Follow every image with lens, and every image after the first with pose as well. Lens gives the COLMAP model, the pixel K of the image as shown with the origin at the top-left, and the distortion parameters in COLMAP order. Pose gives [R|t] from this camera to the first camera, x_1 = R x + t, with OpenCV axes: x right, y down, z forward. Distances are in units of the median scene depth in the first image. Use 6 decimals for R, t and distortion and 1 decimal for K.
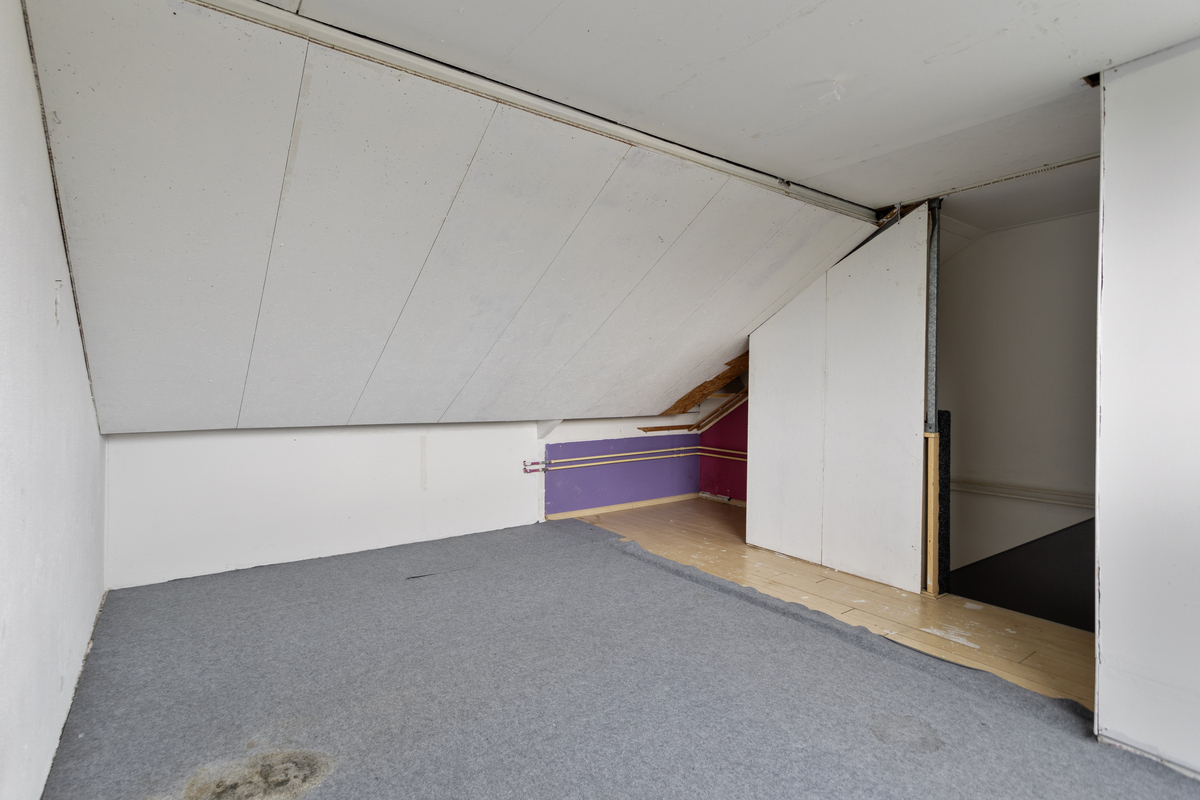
lens RADIAL K [[592.7, 0, 598.9], [0, 592.7, 392.2], [0, 0, 1]] dist [0.003398, 0.000649]
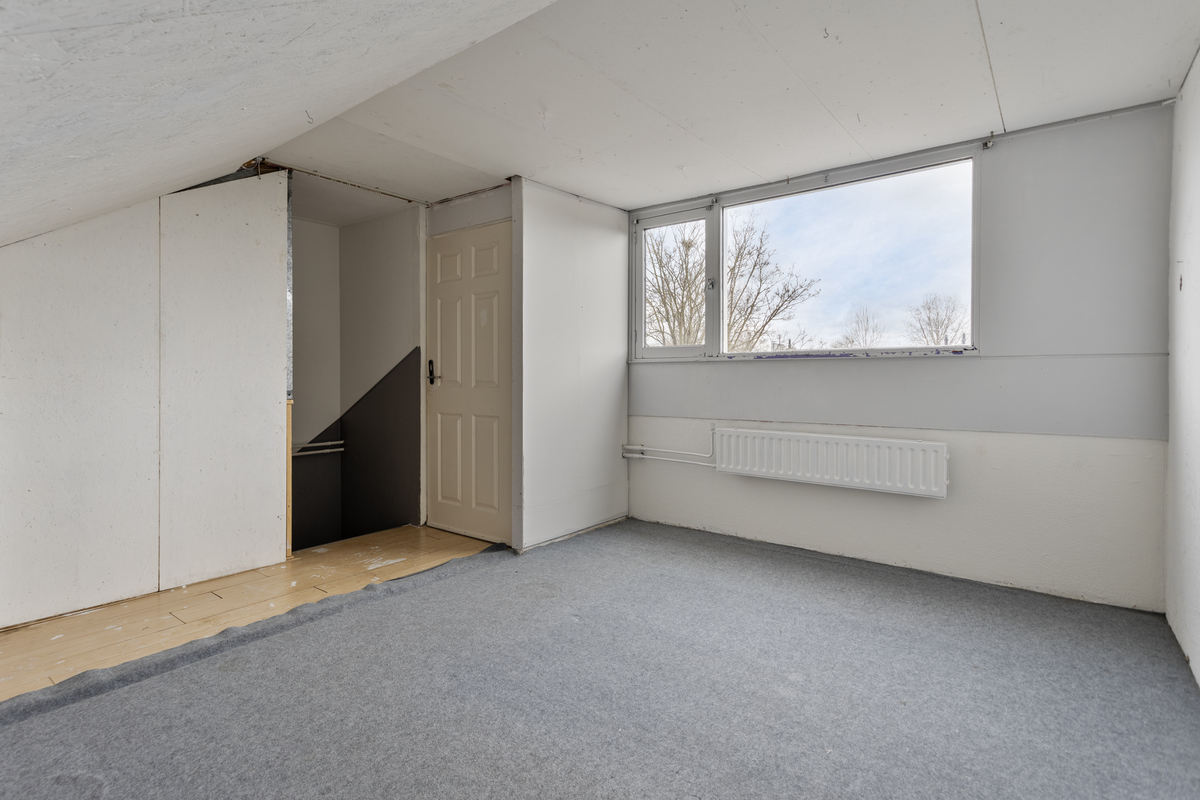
lens RADIAL K [[592.7, 0, 571.7], [0, 592.7, 375.8], [0, 0, 1]] dist [0.003398, 0.000649]
pose [[-0.261716, -0.009129, 0.965102, -0.601044], [0.014098, 0.999812, 0.013280, 0.023901], [-0.965042, 0.017081, -0.261538, 0.874486]]
